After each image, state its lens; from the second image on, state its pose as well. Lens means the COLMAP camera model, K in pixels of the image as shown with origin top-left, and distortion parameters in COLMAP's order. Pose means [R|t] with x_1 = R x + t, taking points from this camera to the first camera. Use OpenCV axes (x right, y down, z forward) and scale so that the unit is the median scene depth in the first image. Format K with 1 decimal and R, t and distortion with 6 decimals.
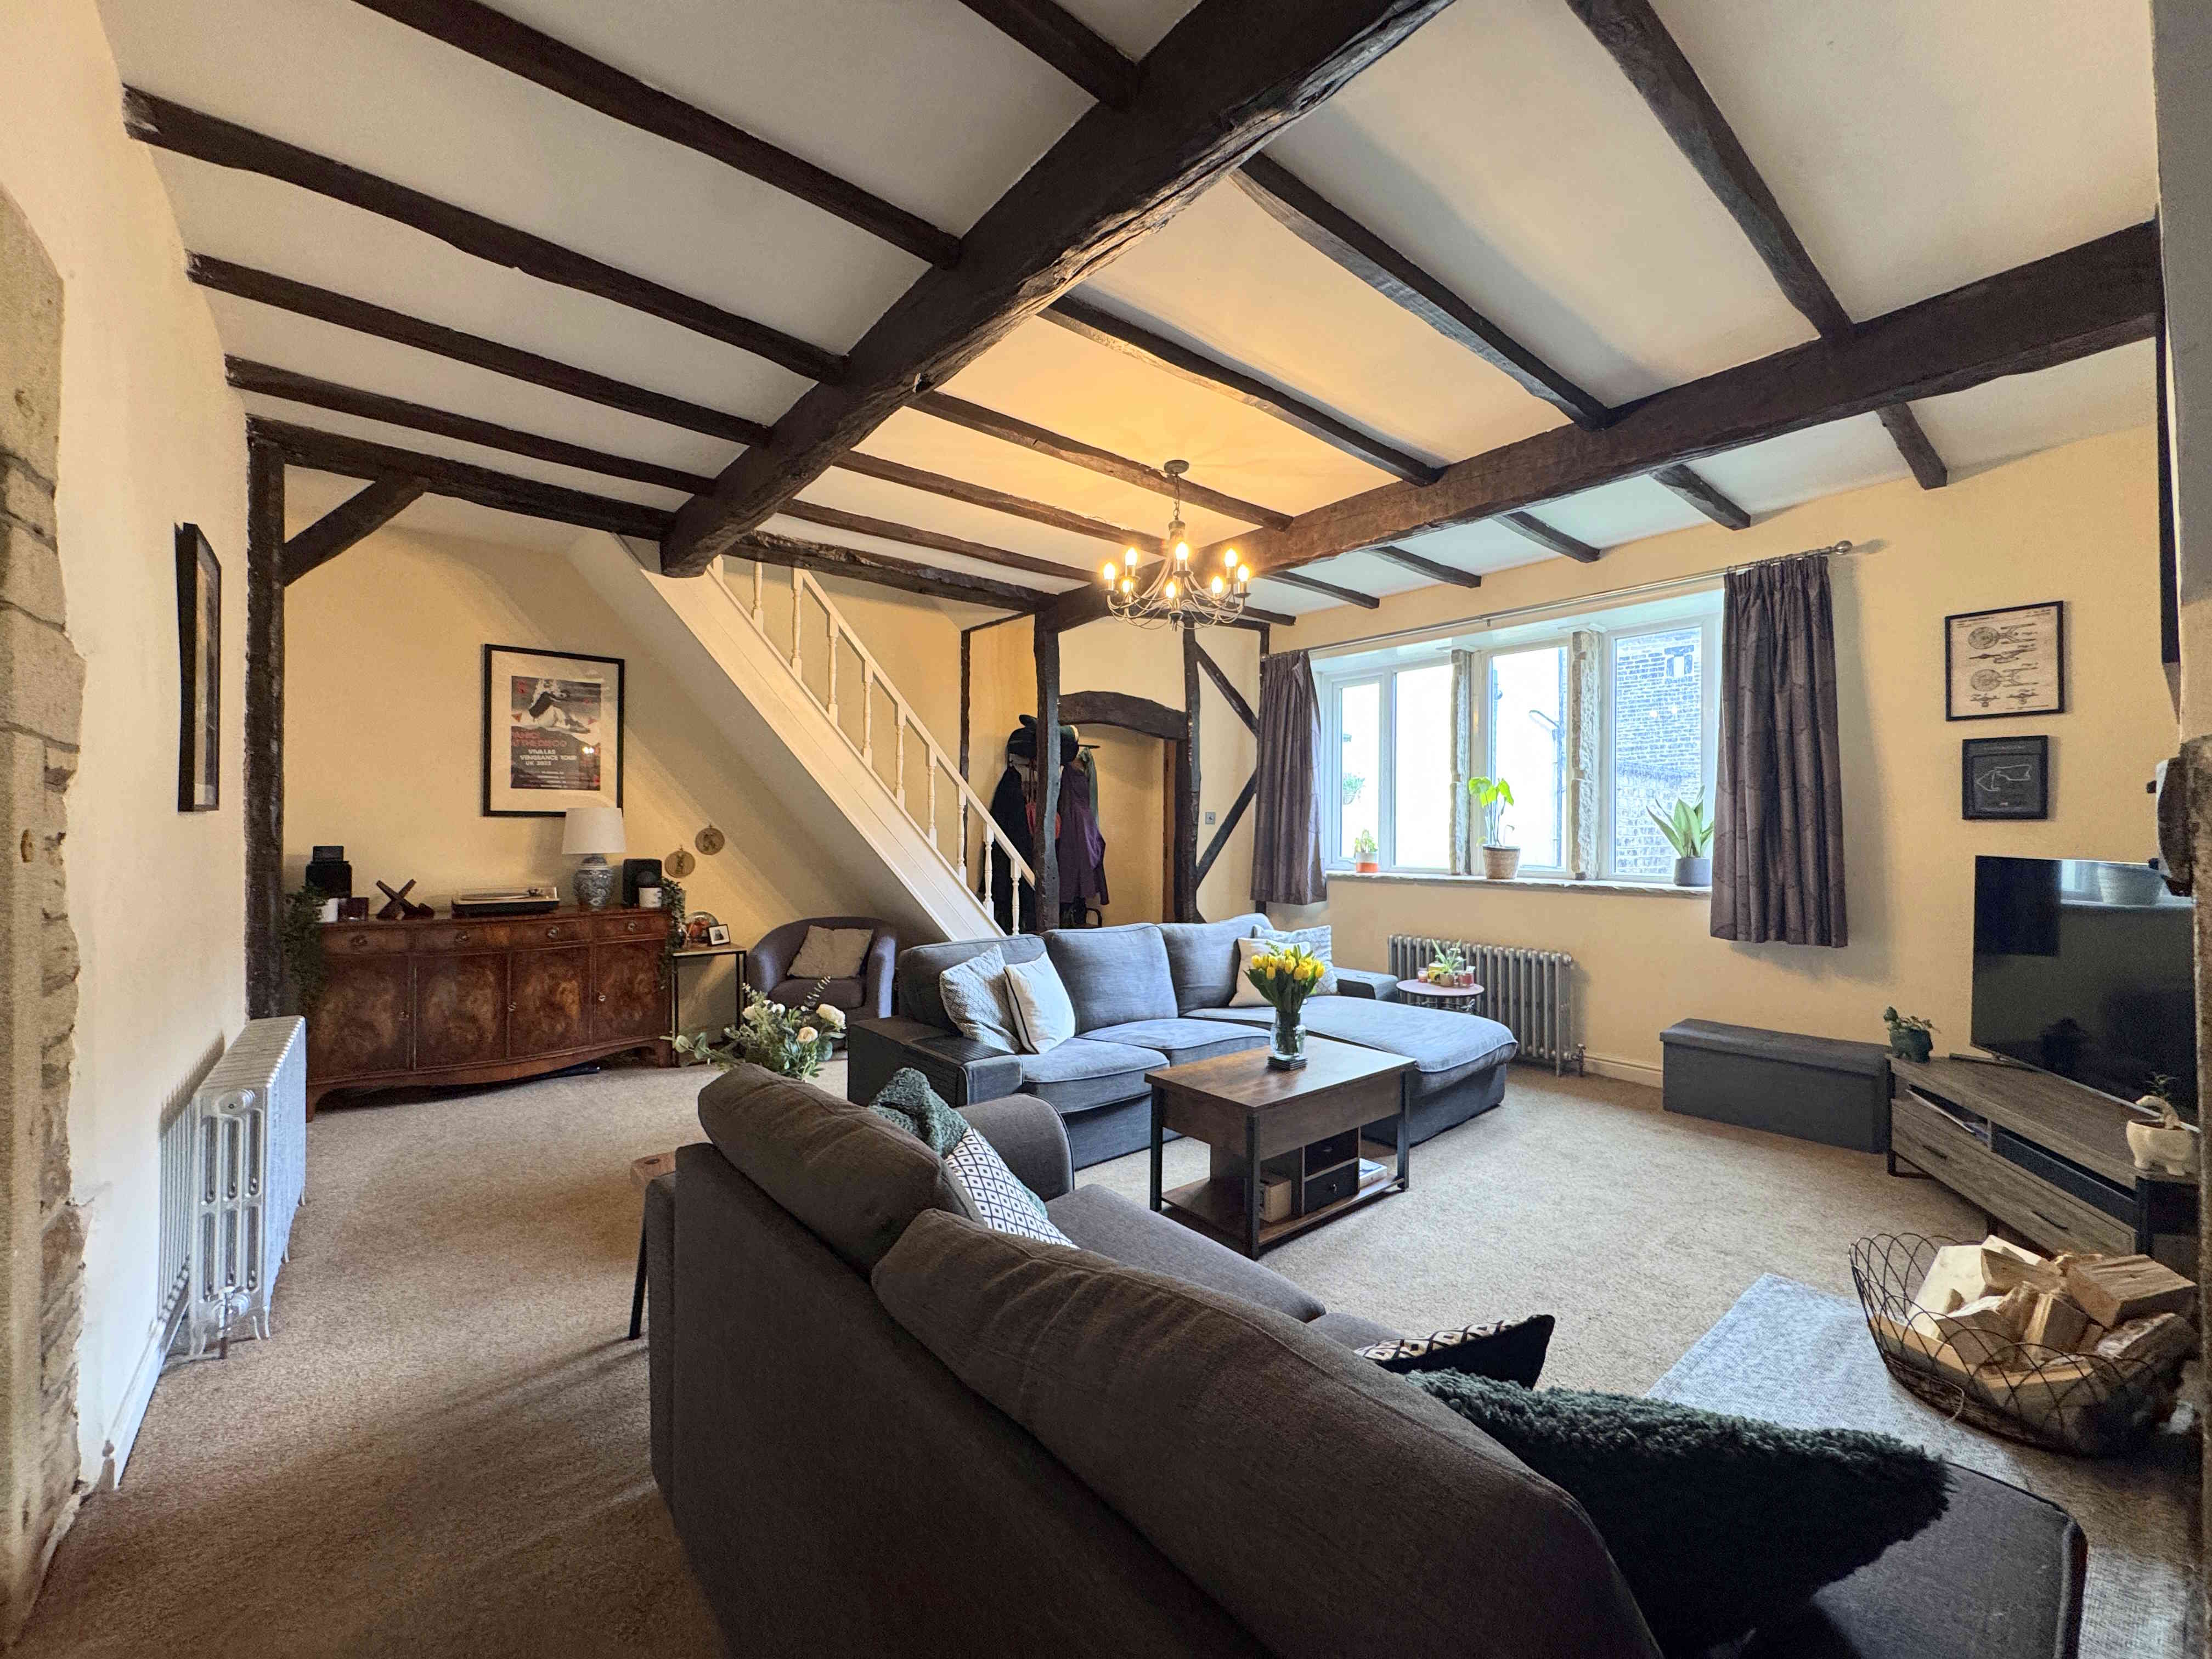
lens RADIAL K [[885.2, 0, 1106.9], [0, 885.2, 824.8], [0, 0, 1]] dist [-0.005780, -0.000741]
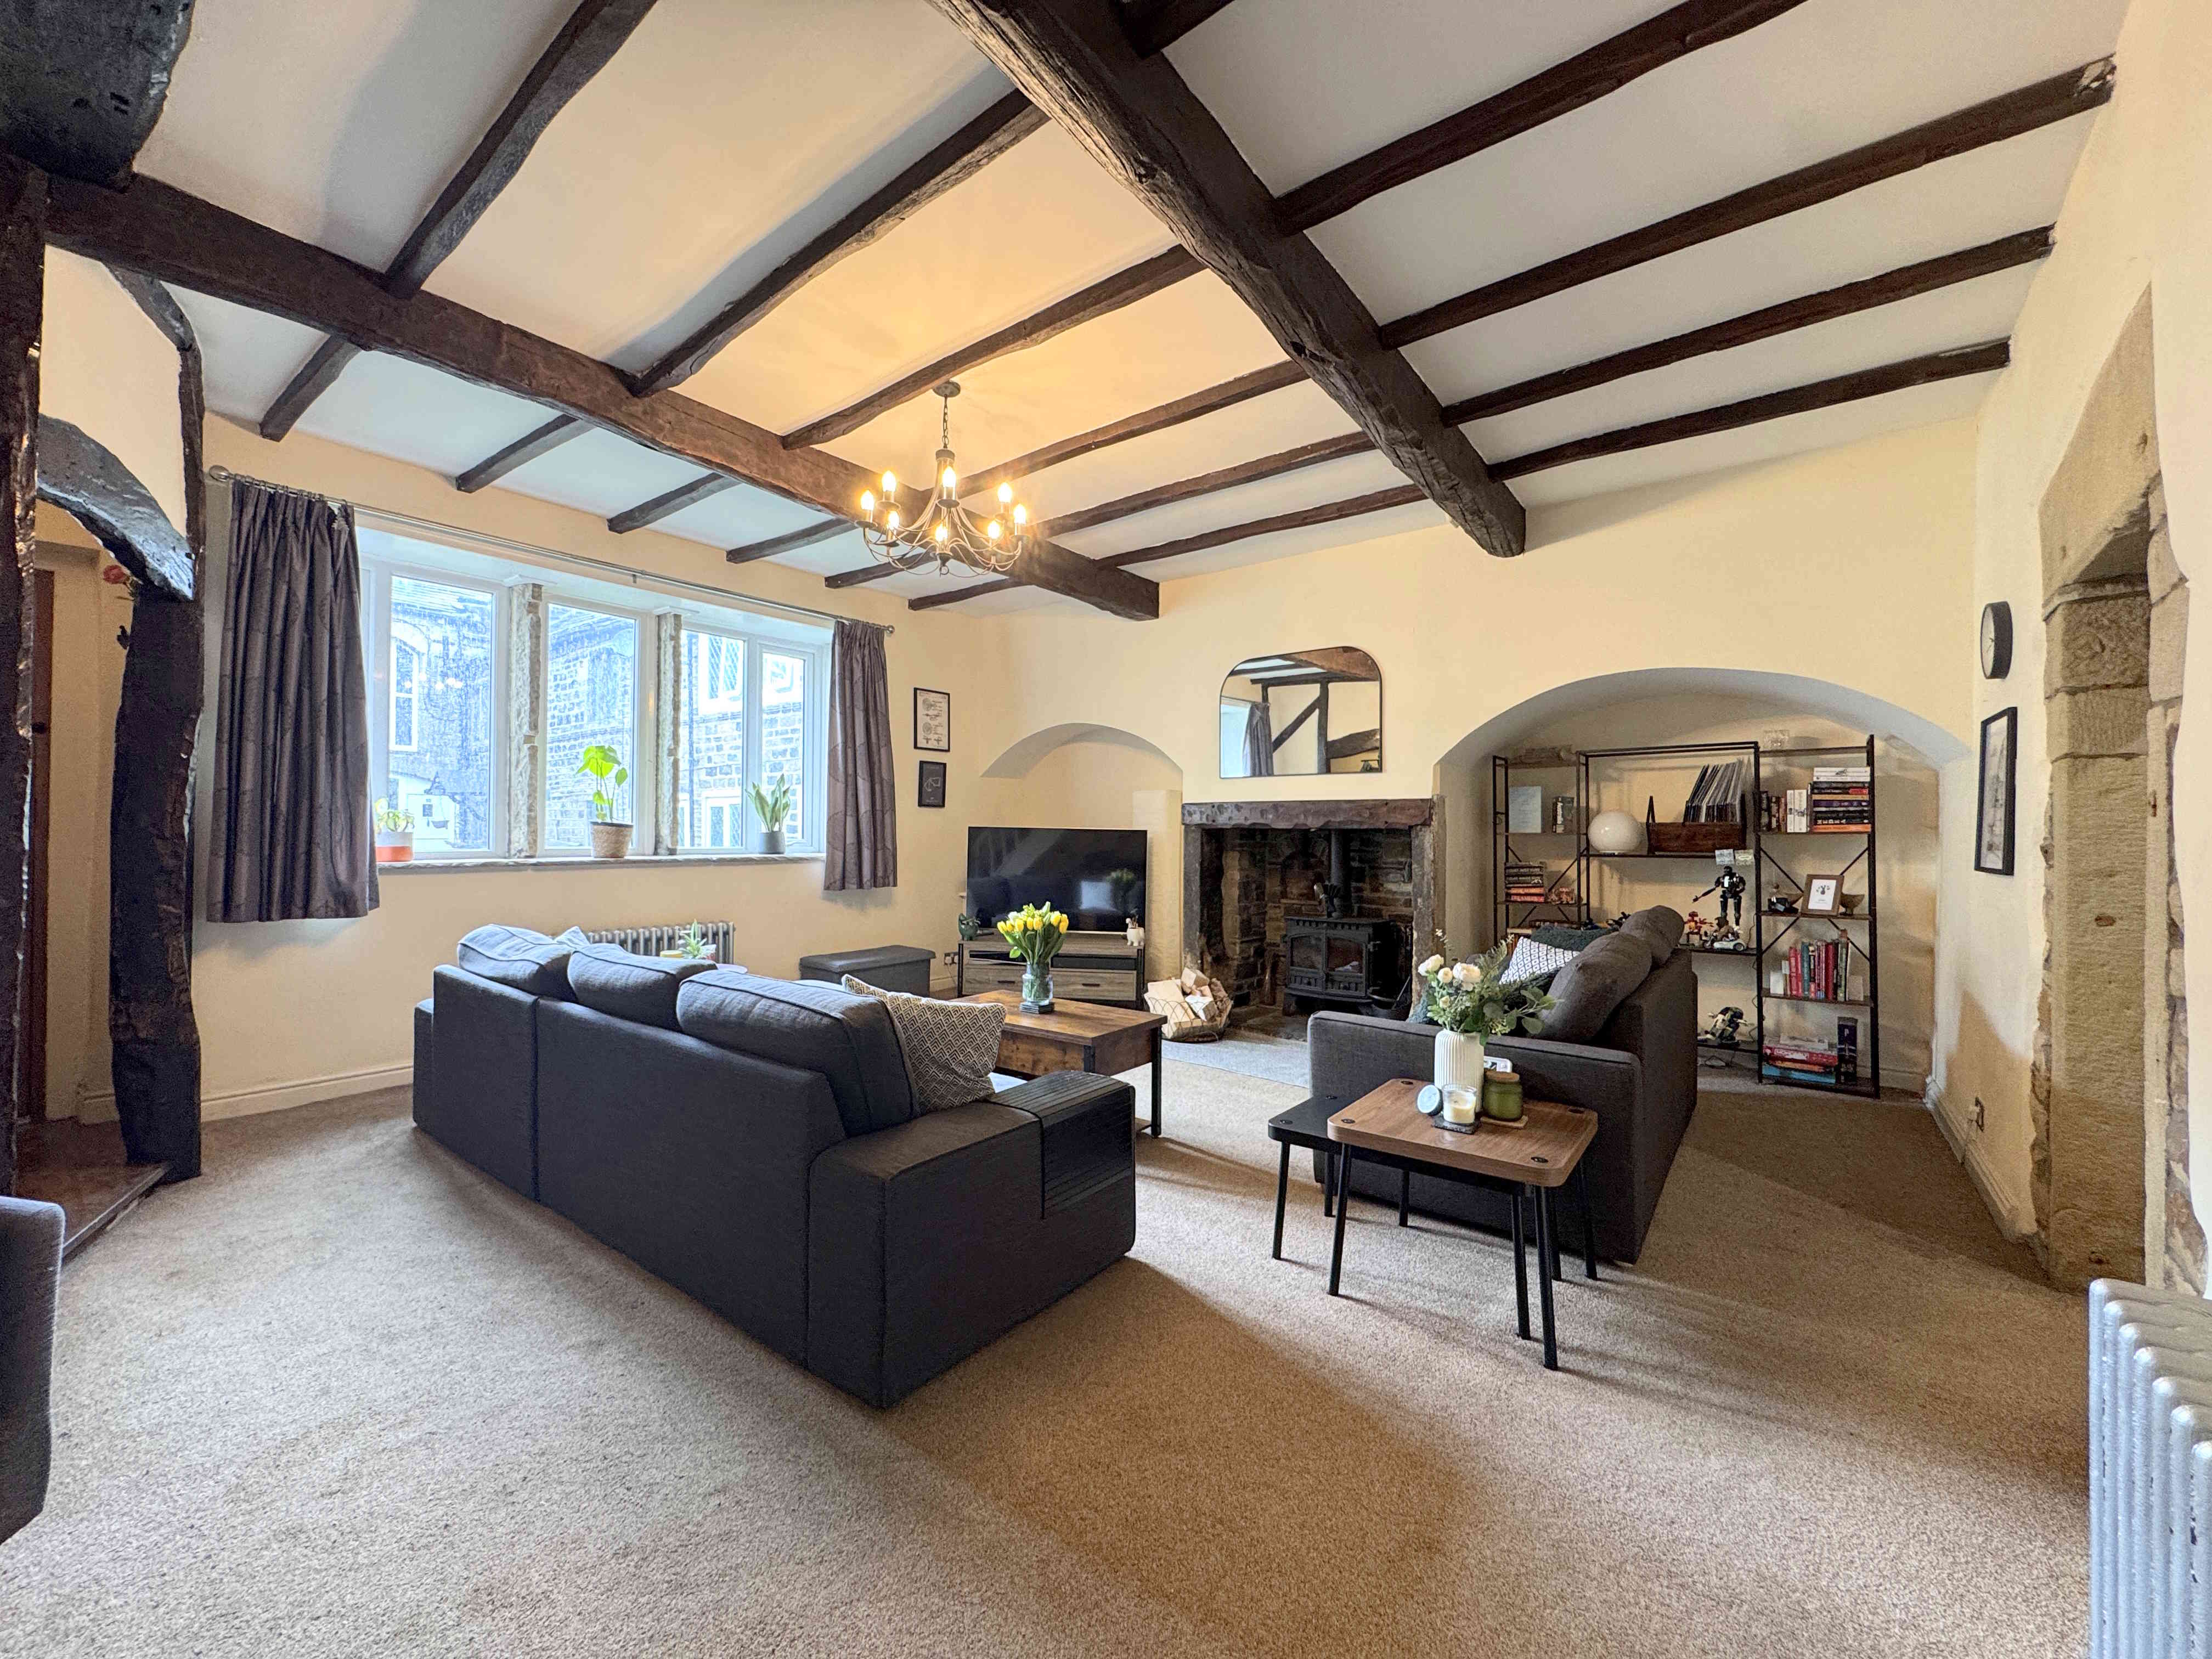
lens RADIAL K [[885.2, 0, 1111.4], [0, 885.2, 820.4], [0, 0, 1]] dist [-0.005780, -0.000741]
pose [[-0.216706, 0.009923, 0.976186, -0.578663], [-0.019984, 0.999694, -0.014598, 0.028174], [-0.976032, -0.022671, -0.216442, 0.724497]]
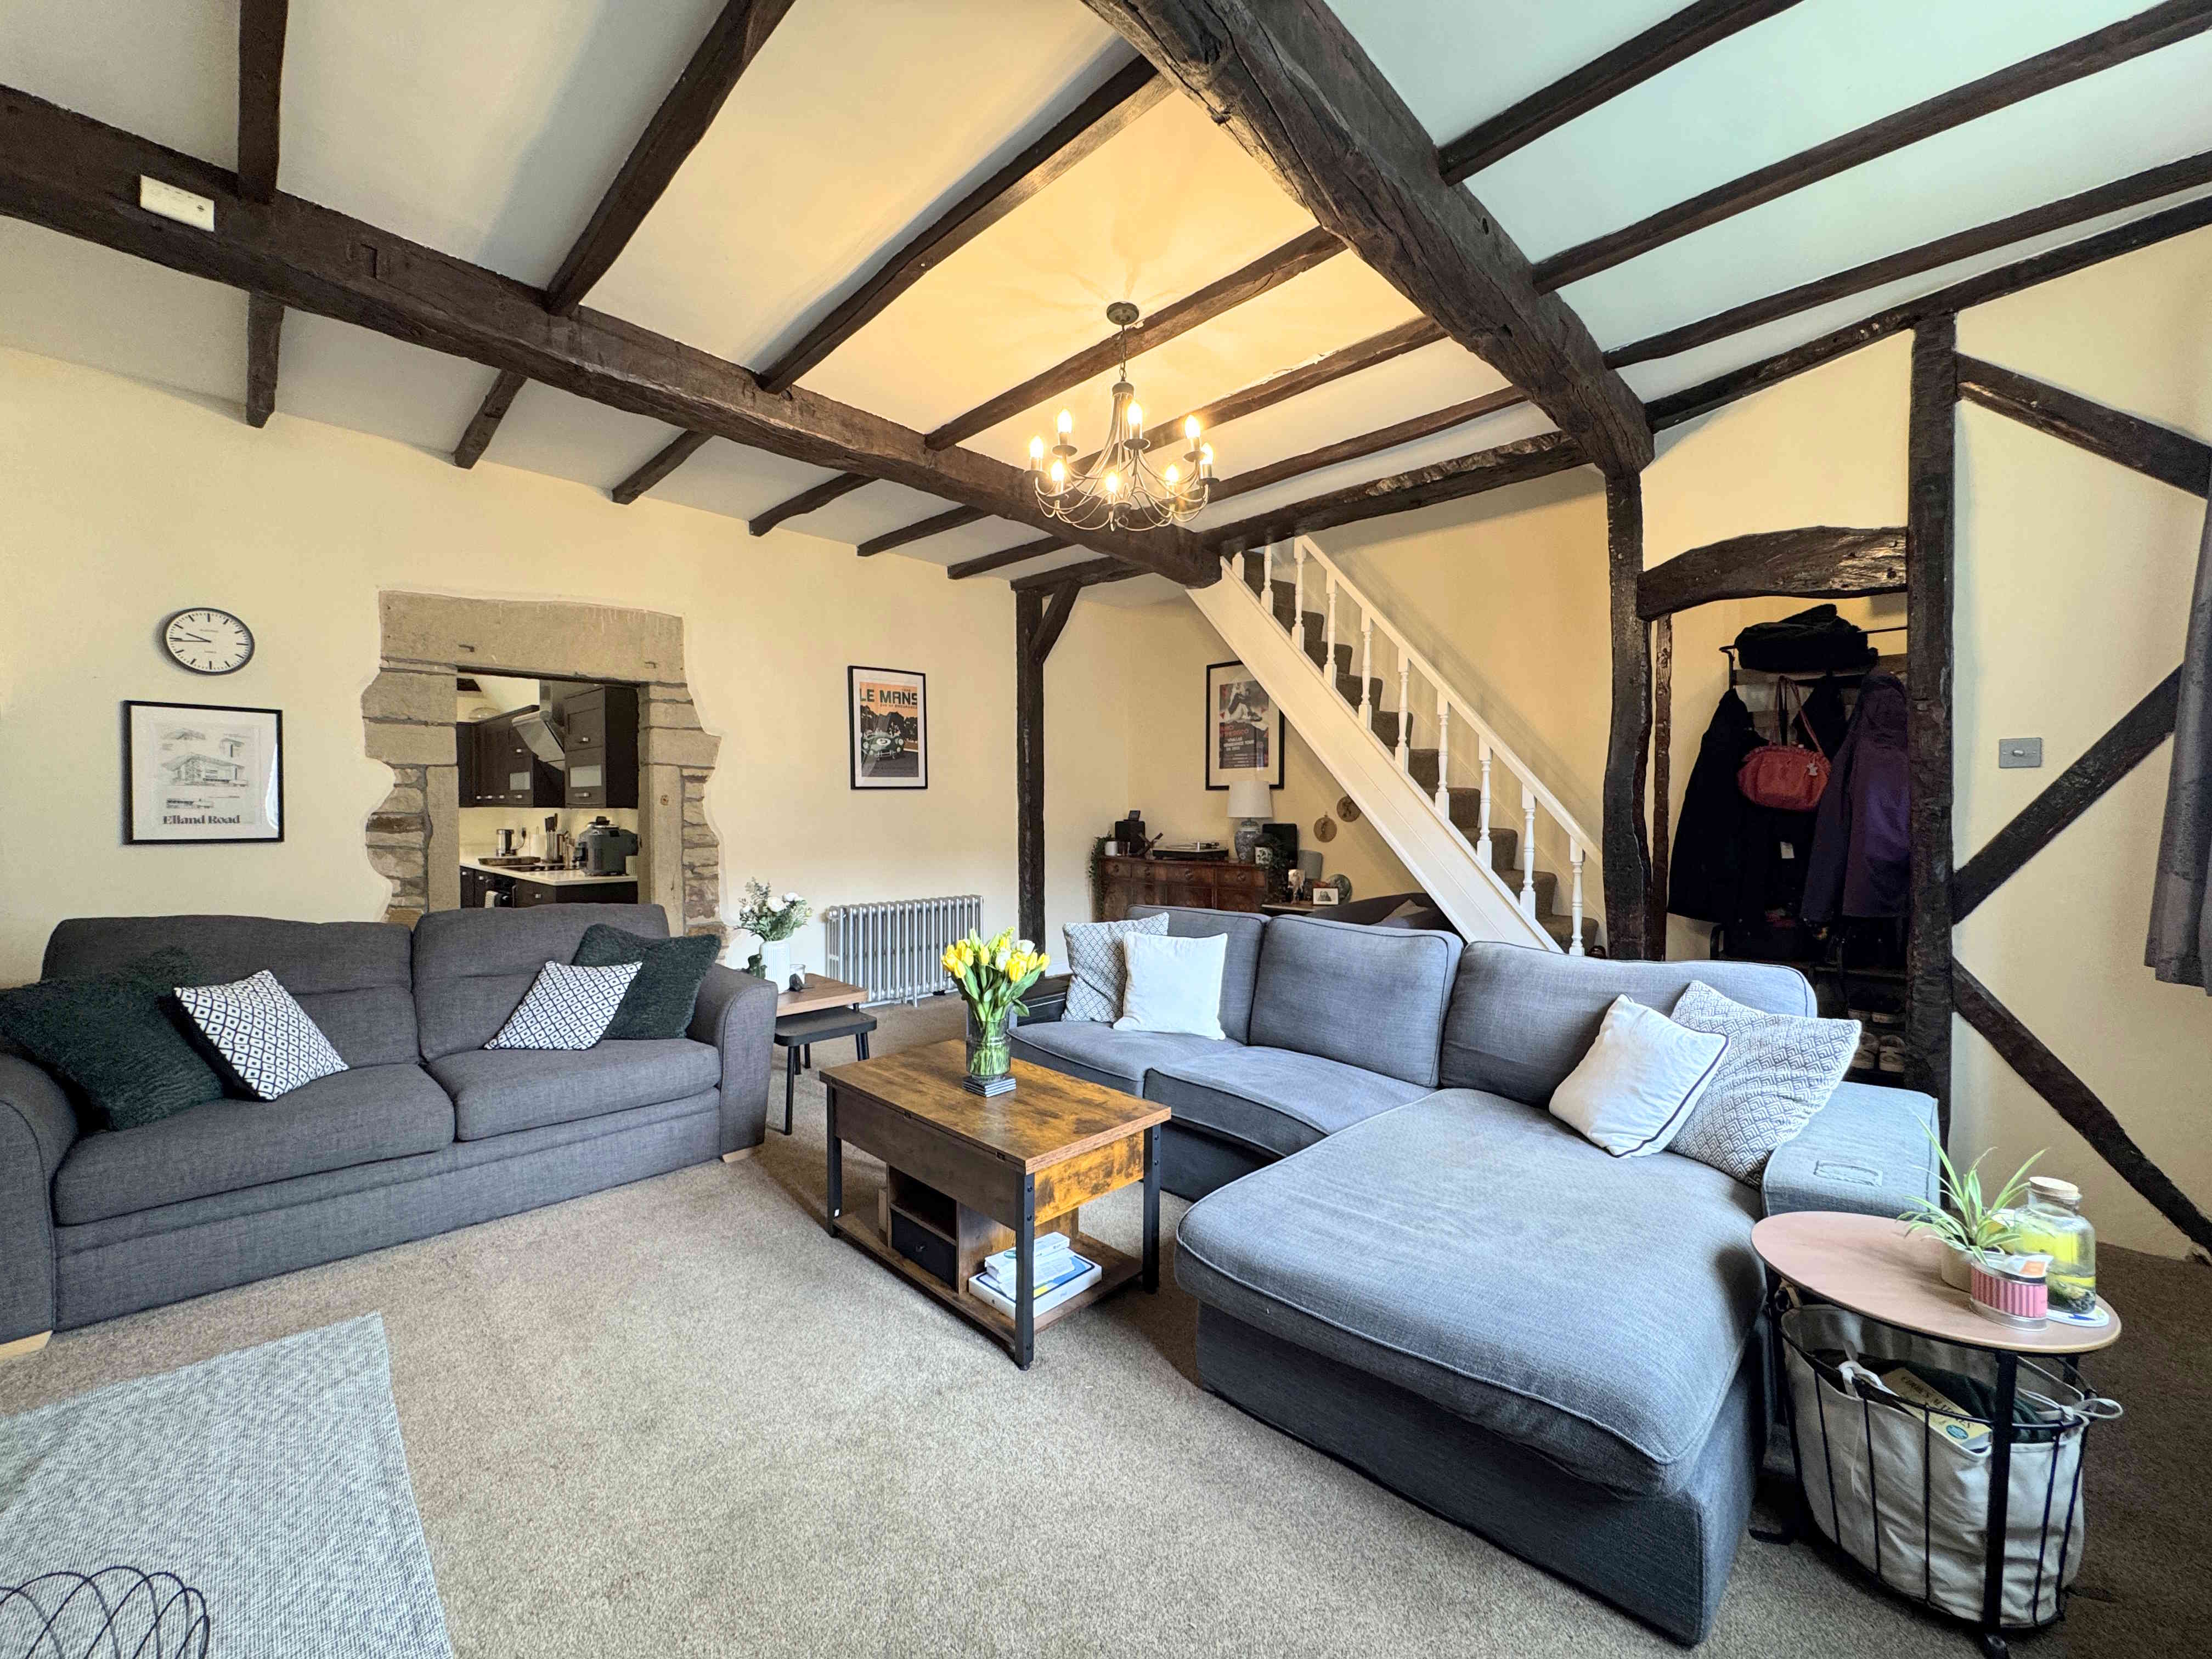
lens RADIAL K [[885.2, 0, 1106.7], [0, 885.2, 828.9], [0, 0, 1]] dist [-0.005780, -0.000741]
pose [[0.087108, 0.019499, -0.996008, 0.658685], [0.006811, 0.999773, 0.020169, 0.022386], [0.996176, -0.008541, 0.086956, 0.706337]]
